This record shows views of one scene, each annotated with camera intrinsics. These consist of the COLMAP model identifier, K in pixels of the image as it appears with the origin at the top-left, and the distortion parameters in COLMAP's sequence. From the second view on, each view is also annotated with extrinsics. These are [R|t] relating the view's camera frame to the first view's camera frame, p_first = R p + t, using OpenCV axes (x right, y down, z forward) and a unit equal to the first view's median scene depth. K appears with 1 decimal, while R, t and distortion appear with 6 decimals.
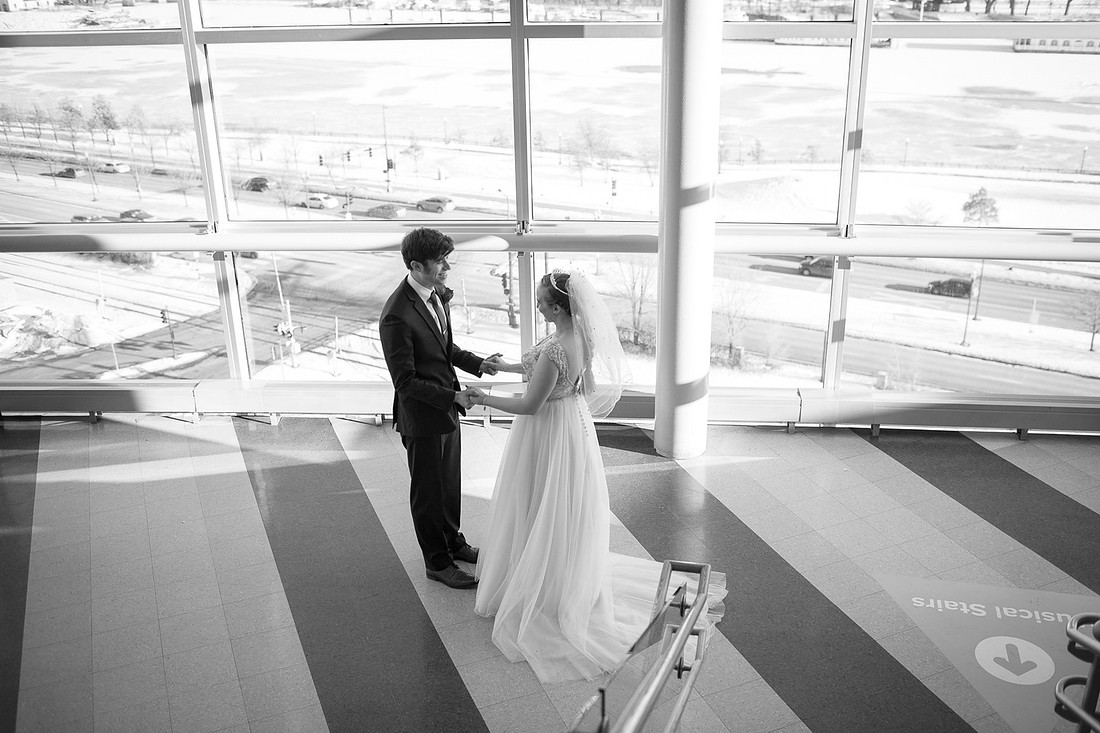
lens RADIAL K [[1101.7, 0, 550.0], [0, 1101.7, 366.5], [0, 0, 1]] dist [-0.093193, 0.135946]
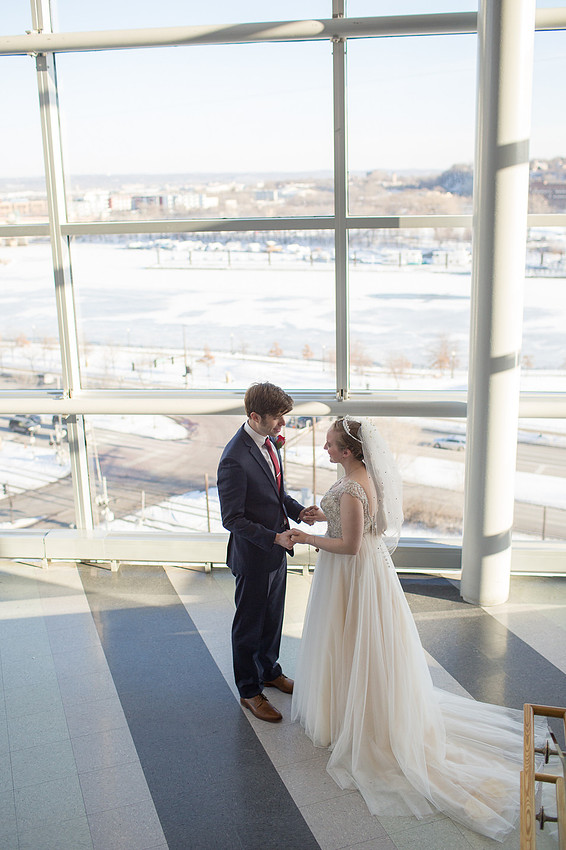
lens RADIAL K [[888.9, 0, 270.4], [0, 888.9, 409.2], [0, 0, 1]] dist [-0.099553, 0.146895]
pose [[0.998874, 0.003850, -0.047295, -0.052457], [-0.010449, 0.990085, -0.140081, 0.015107], [0.046287, 0.140417, 0.989010, 0.097038]]
